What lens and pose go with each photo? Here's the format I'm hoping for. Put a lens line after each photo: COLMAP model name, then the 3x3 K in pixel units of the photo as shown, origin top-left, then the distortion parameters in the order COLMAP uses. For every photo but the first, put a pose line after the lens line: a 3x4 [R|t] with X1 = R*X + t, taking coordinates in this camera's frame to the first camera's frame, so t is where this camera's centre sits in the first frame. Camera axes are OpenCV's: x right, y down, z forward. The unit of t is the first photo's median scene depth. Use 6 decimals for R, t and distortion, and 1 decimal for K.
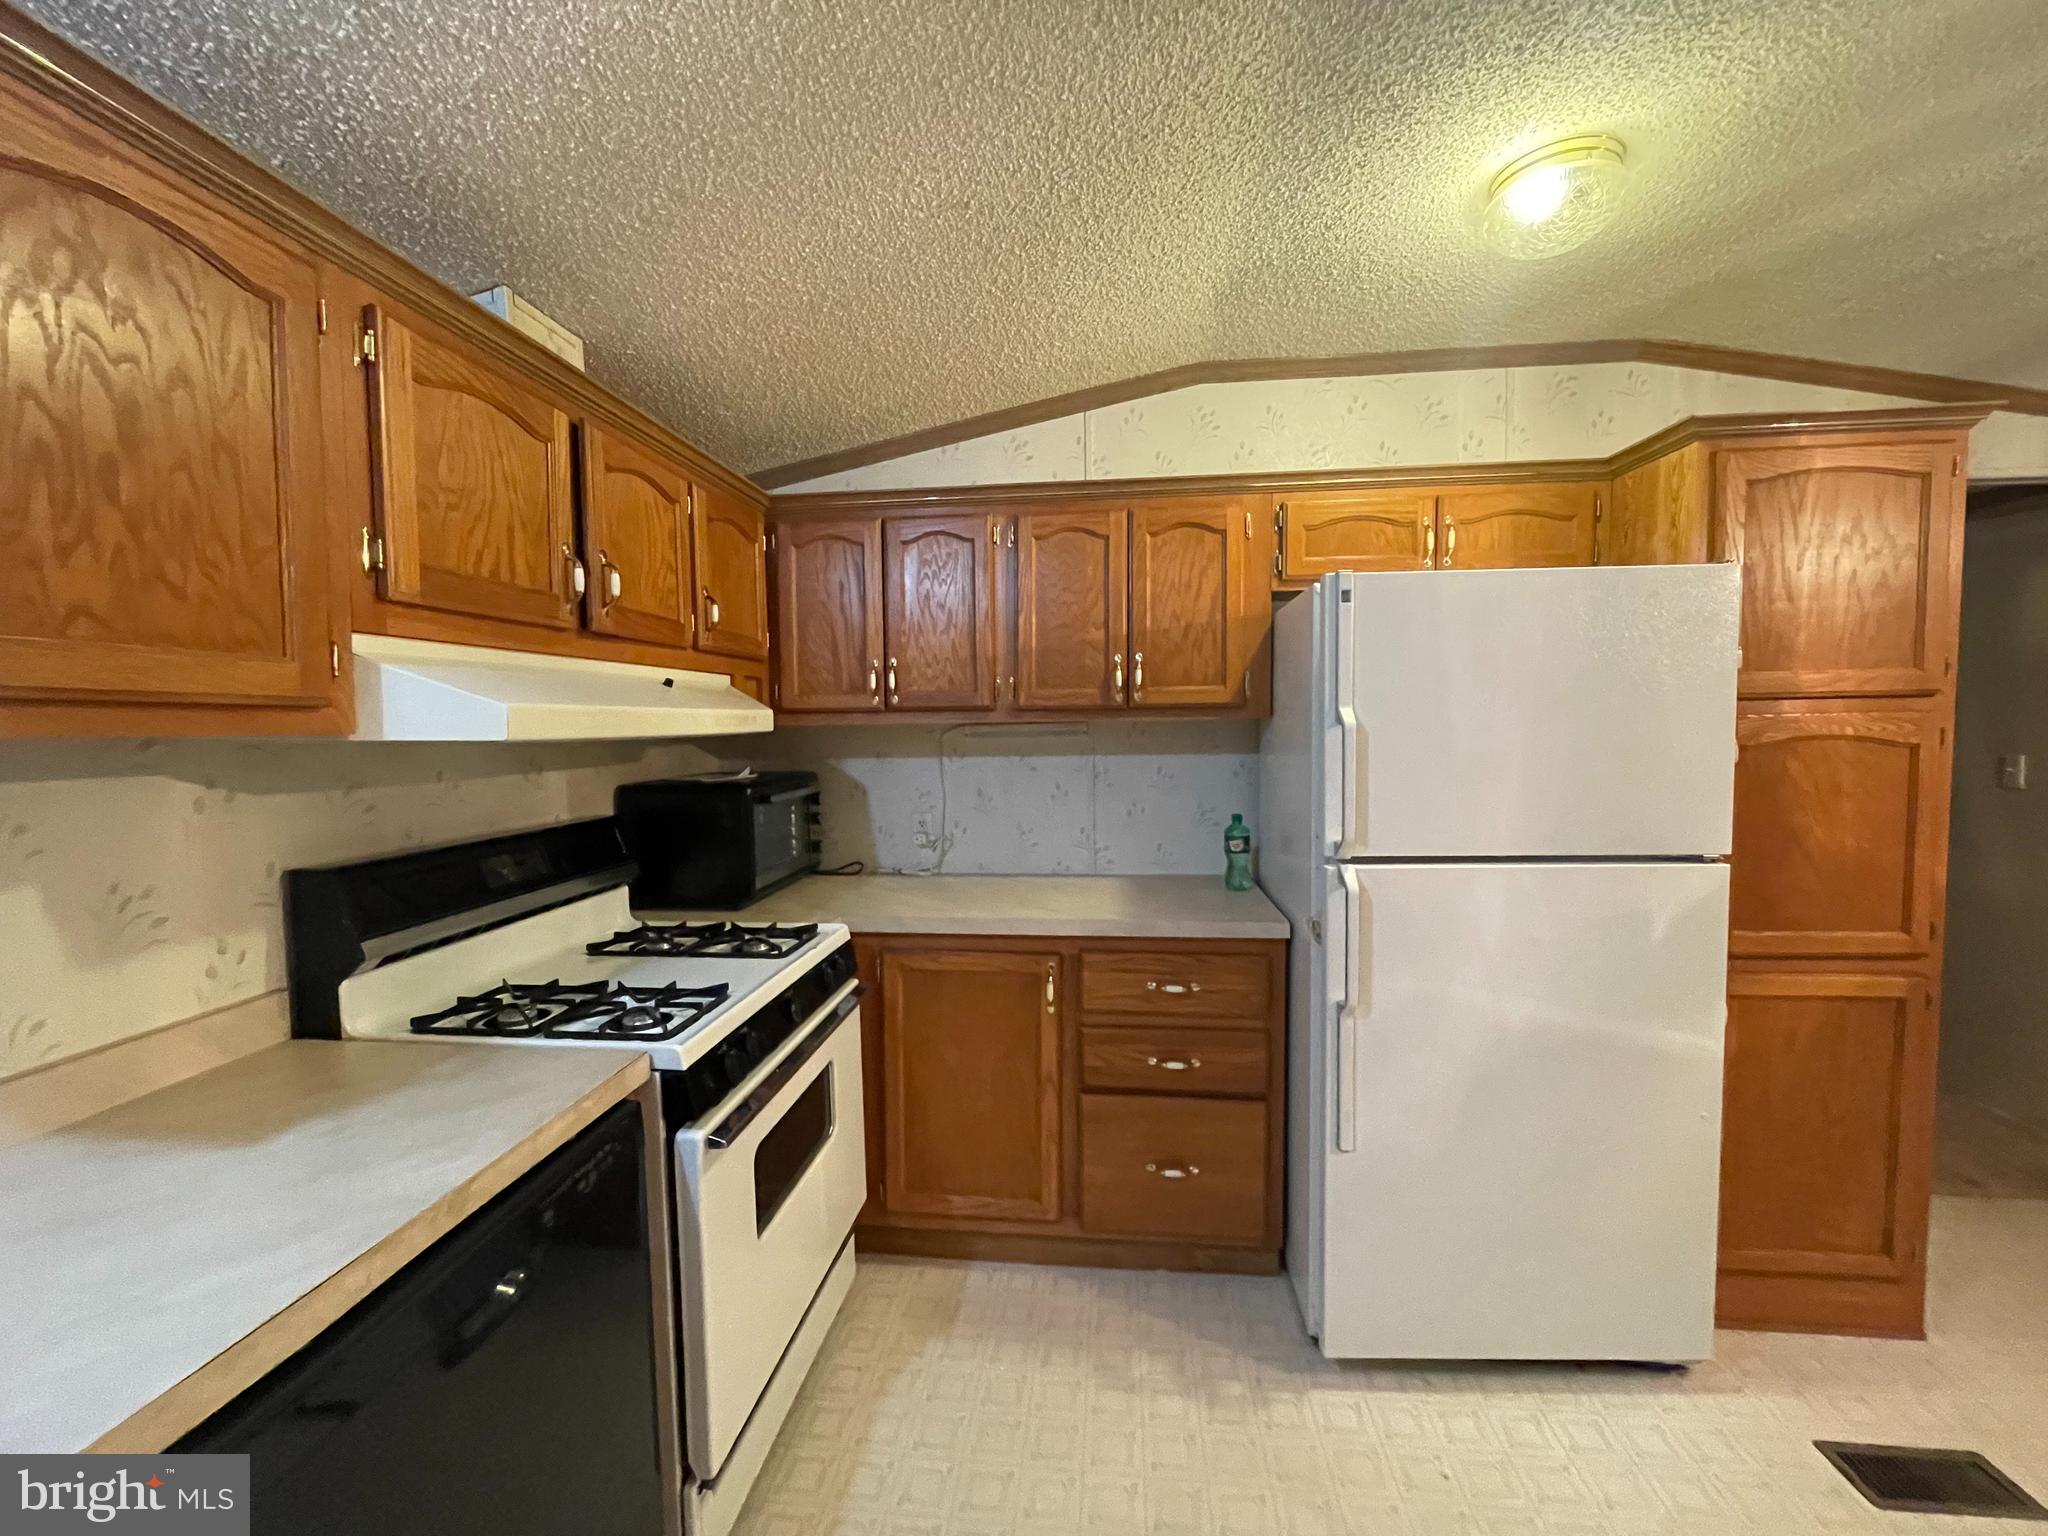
lens RADIAL K [[825.6, 0, 1024.1], [0, 825.6, 771.8], [0, 0, 1]] dist [-0.003110, -0.000337]
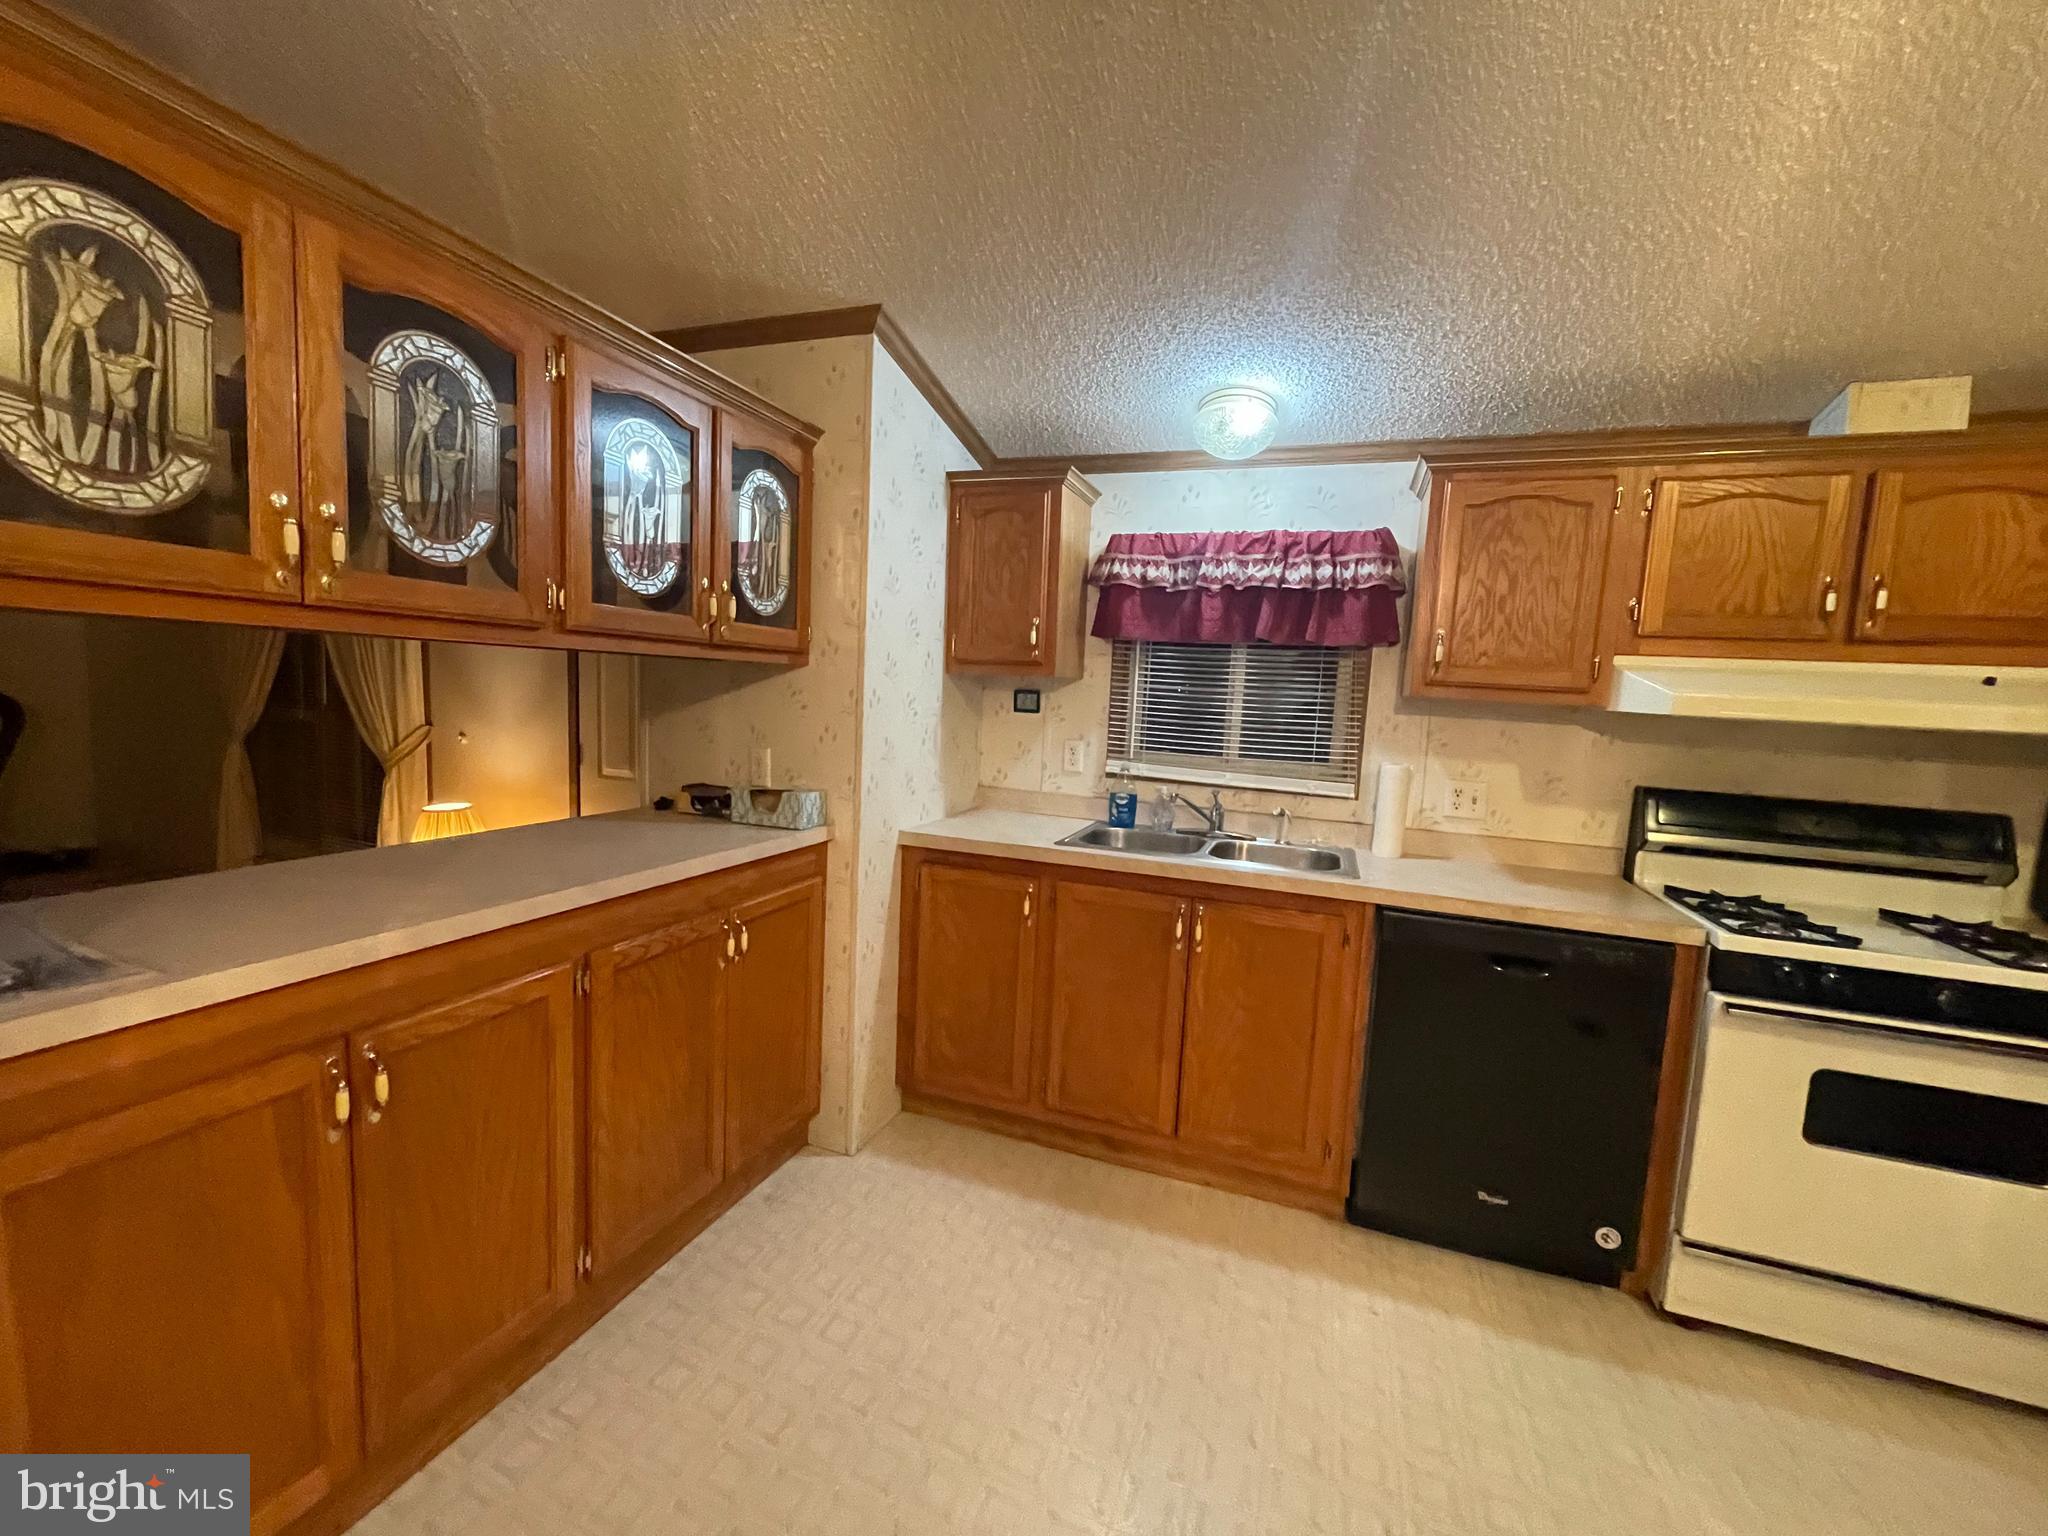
lens RADIAL K [[825.6, 0, 1021.5], [0, 825.6, 769.9], [0, 0, 1]] dist [-0.003110, -0.000337]
pose [[-0.247408, 0.093793, -0.964361, 0.864548], [-0.108061, 0.986423, 0.123662, 0.005854], [0.962867, 0.134805, -0.233914, 0.086348]]
